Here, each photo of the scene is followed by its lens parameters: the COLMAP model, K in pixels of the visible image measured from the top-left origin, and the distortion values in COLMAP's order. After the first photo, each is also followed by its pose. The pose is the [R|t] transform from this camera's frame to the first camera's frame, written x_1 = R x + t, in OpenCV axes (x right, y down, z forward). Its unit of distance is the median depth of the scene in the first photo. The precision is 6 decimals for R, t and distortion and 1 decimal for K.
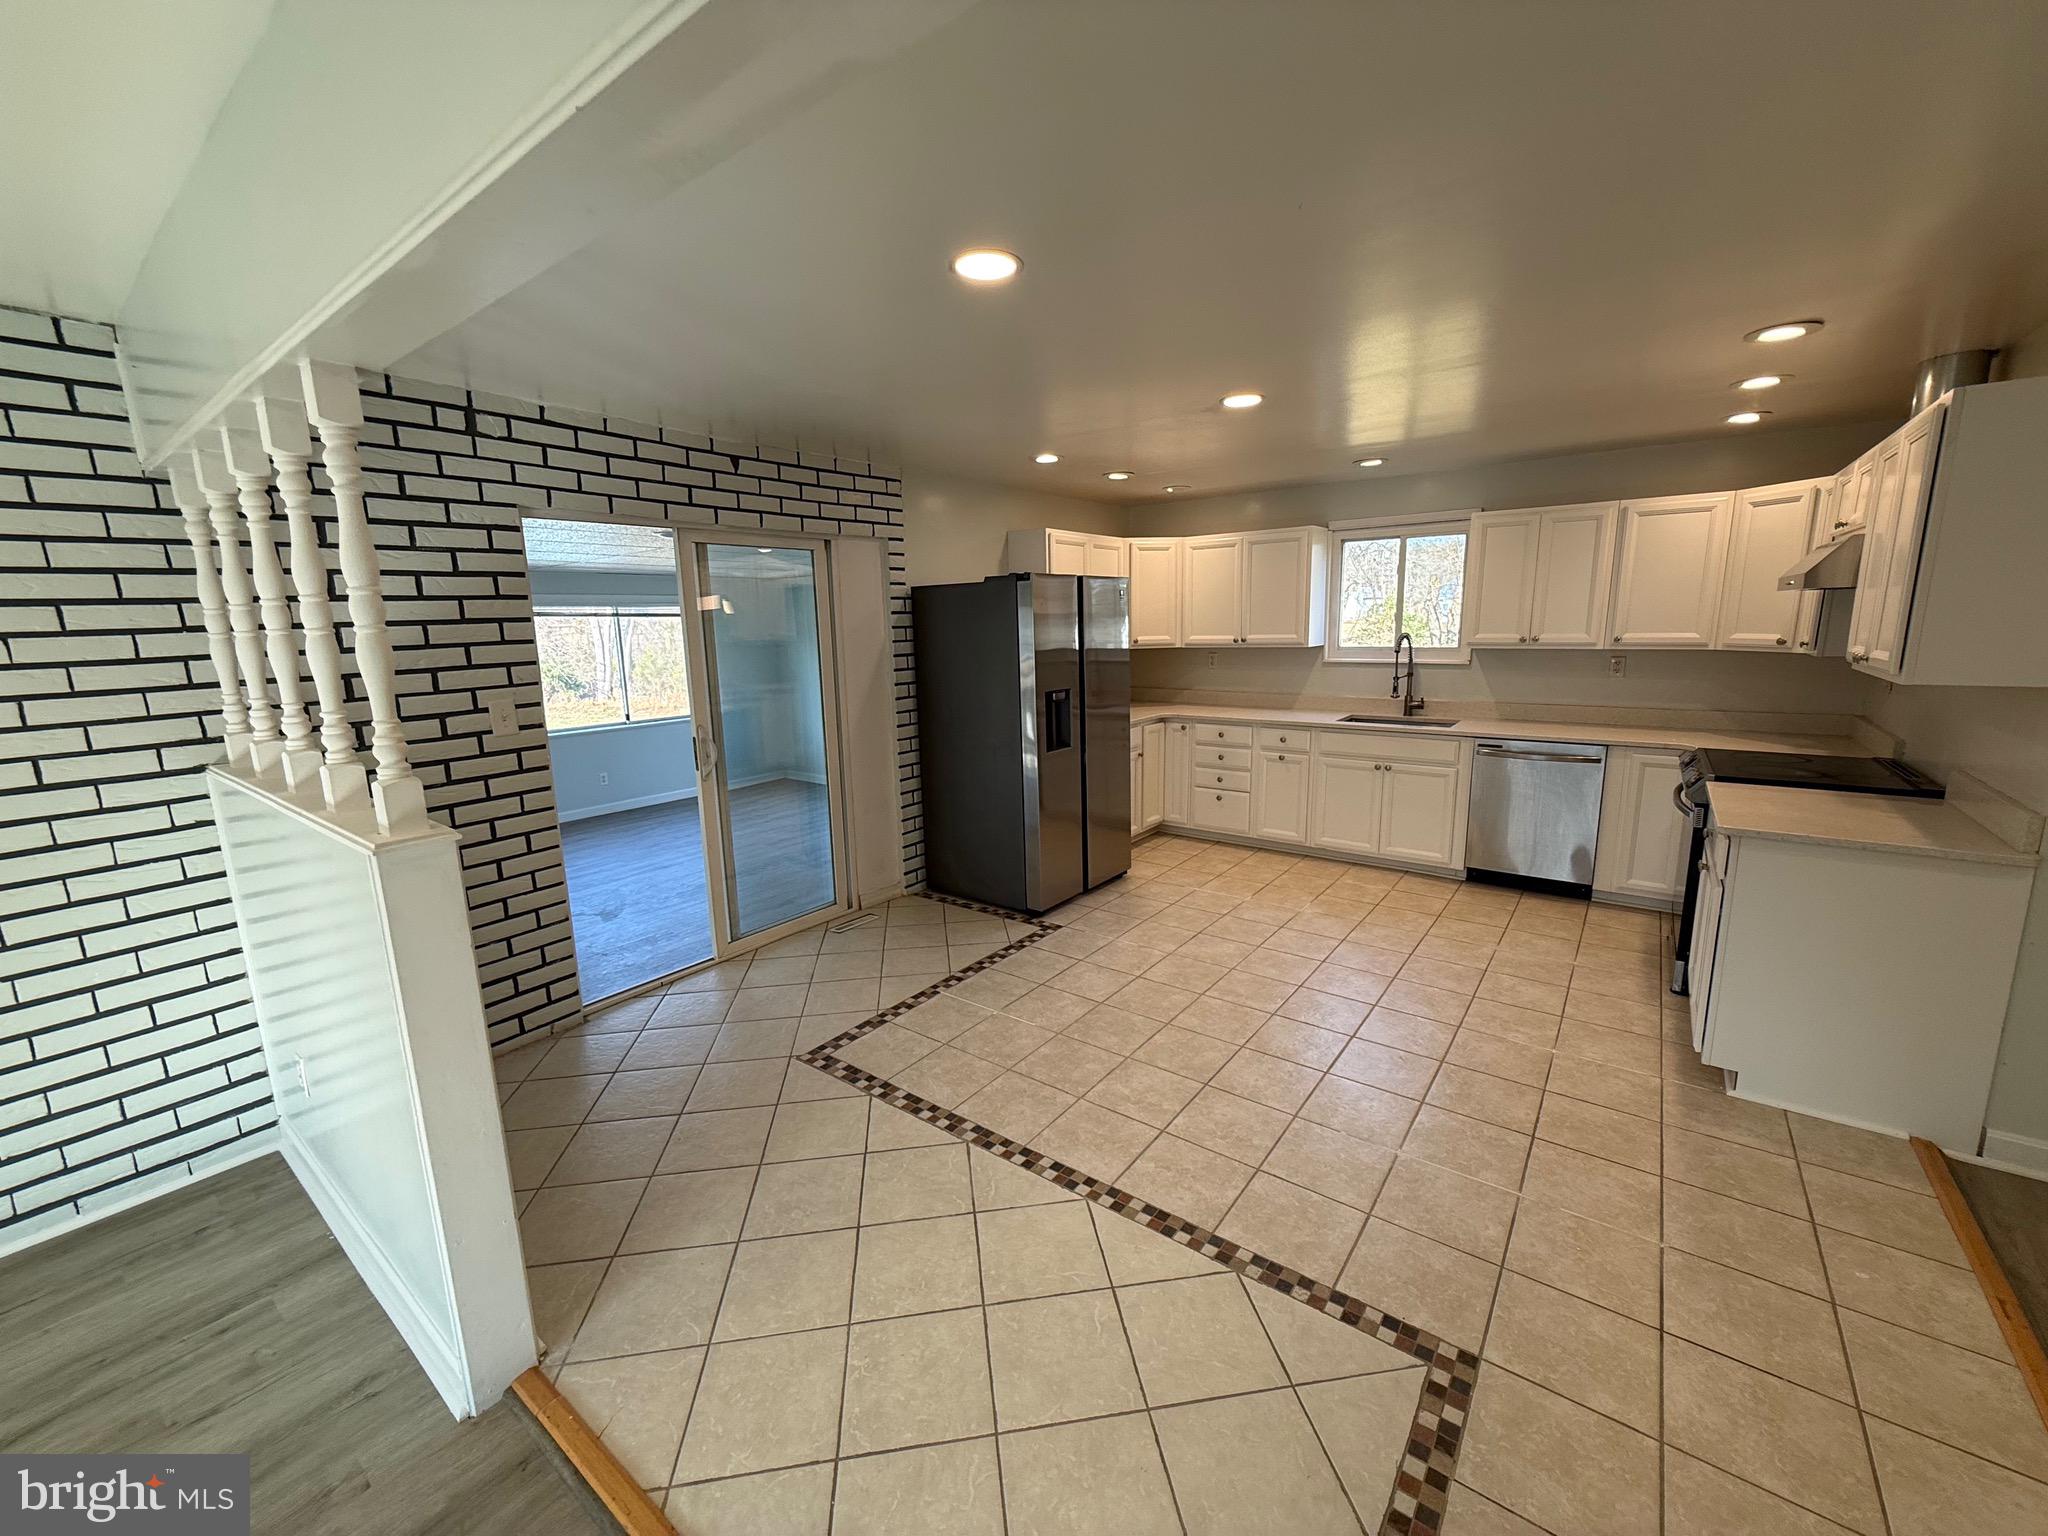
lens RADIAL K [[812.5, 0, 1031.6], [0, 812.5, 769.3], [0, 0, 1]] dist [-0.001379, -0.000215]
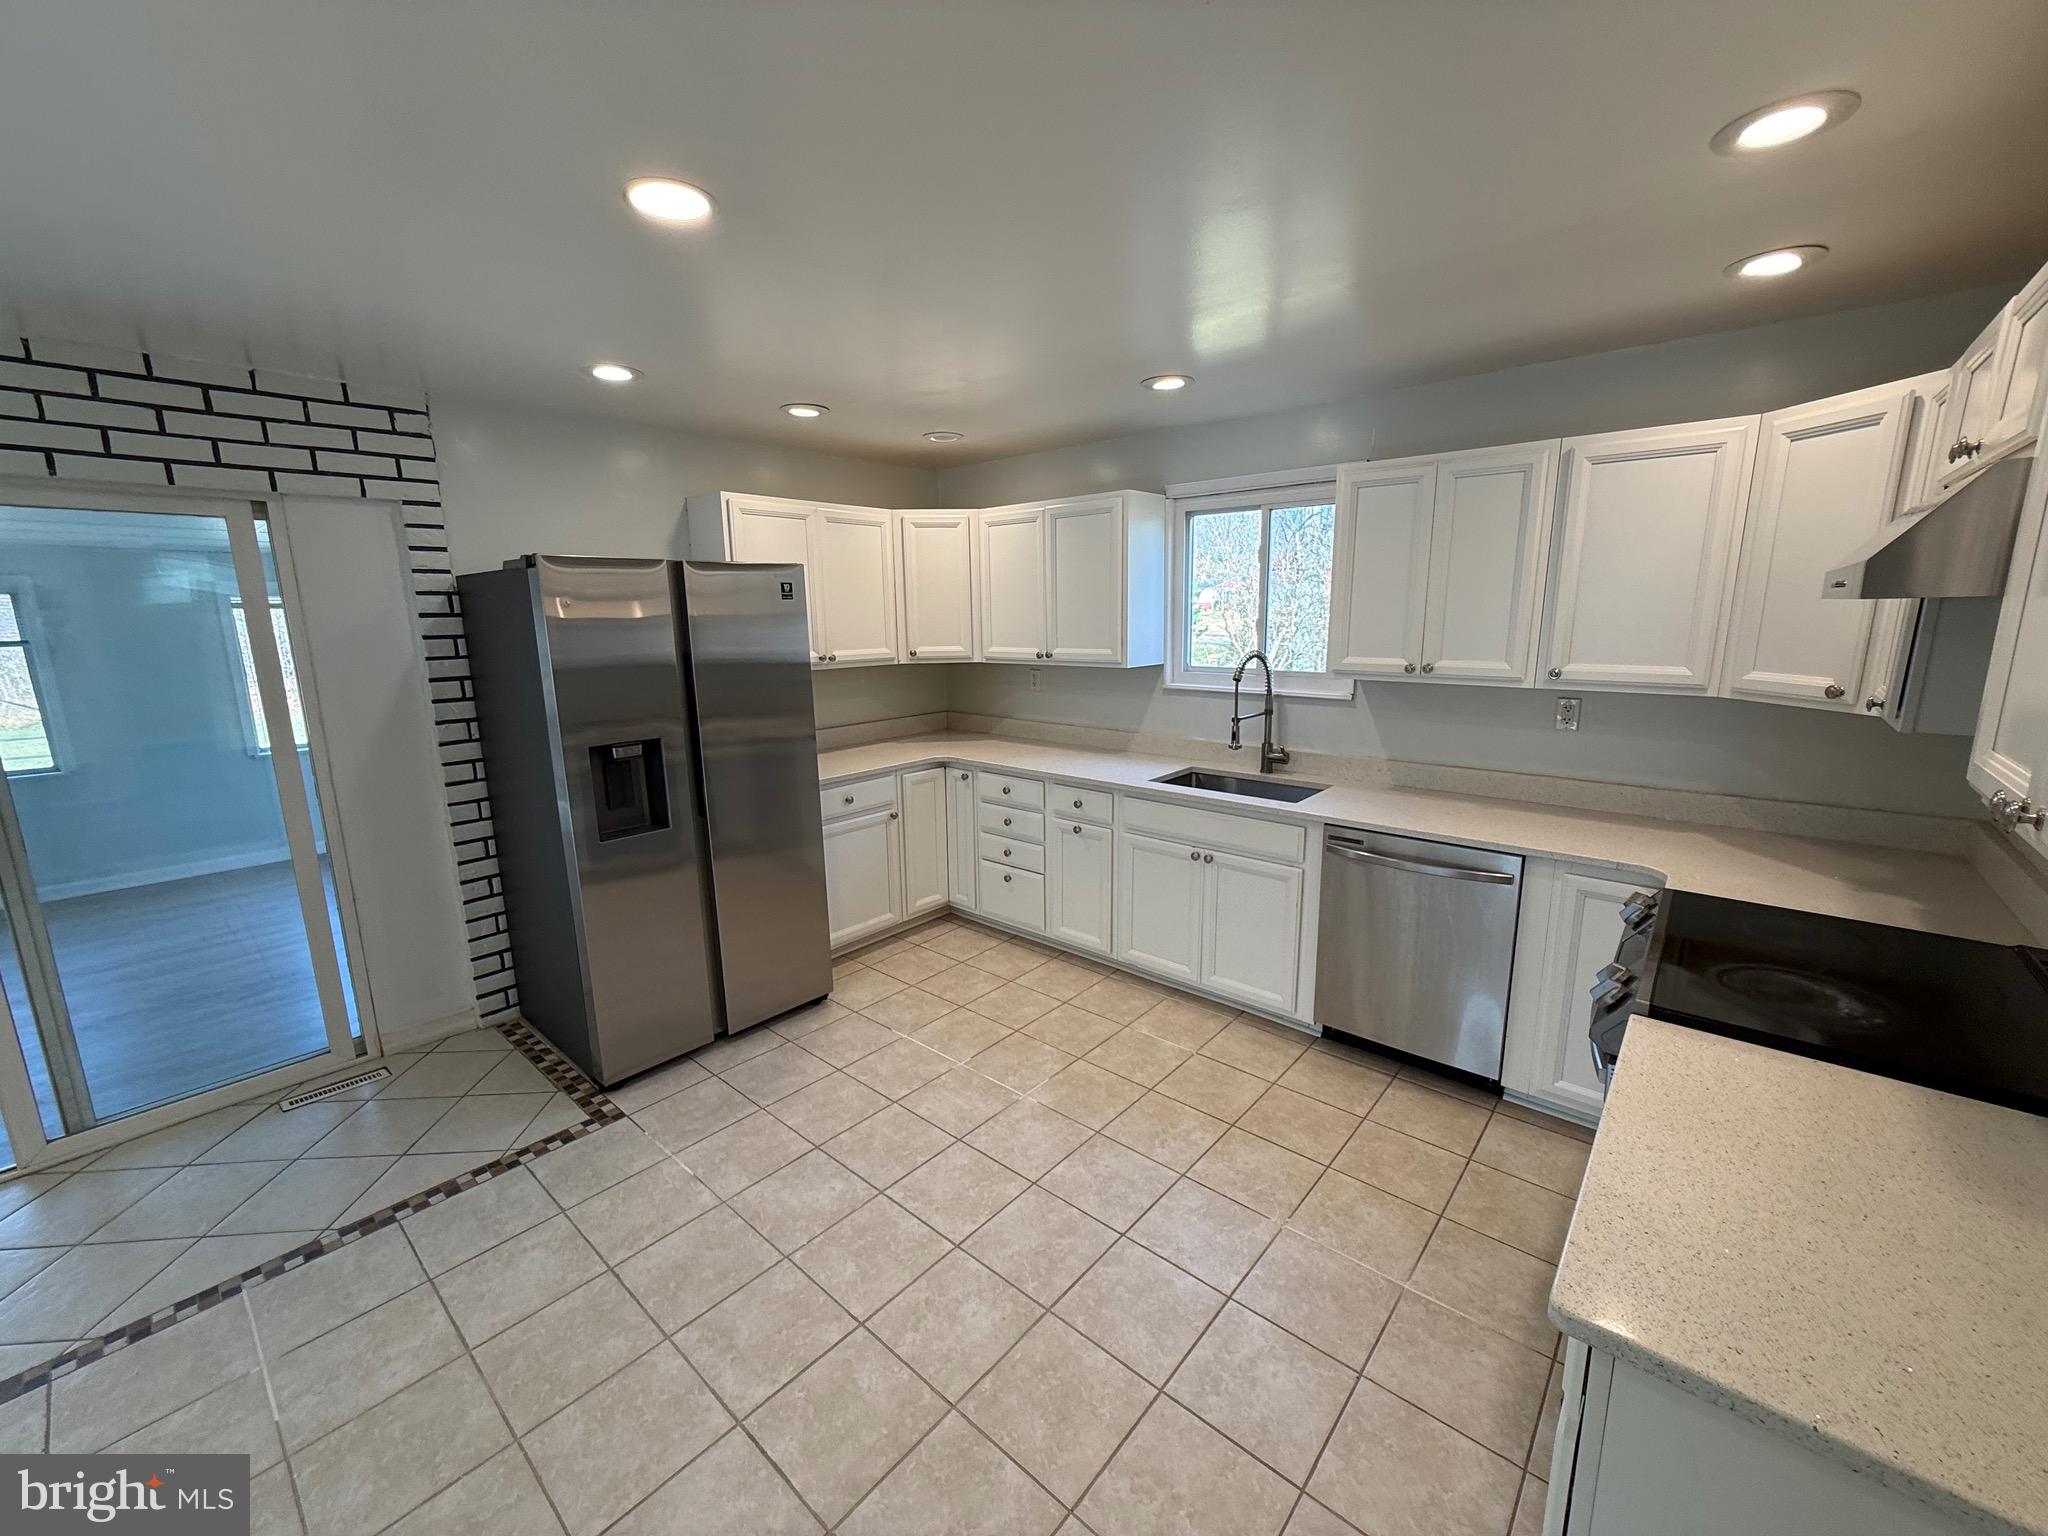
lens RADIAL K [[812.5, 0, 1031.6], [0, 812.5, 769.3], [0, 0, 1]] dist [-0.001379, -0.000215]
pose [[0.997922, 0.022326, -0.060437, 0.372143], [-0.021572, 0.999681, 0.013102, -0.088397], [0.060710, -0.011771, 0.998086, 0.376057]]
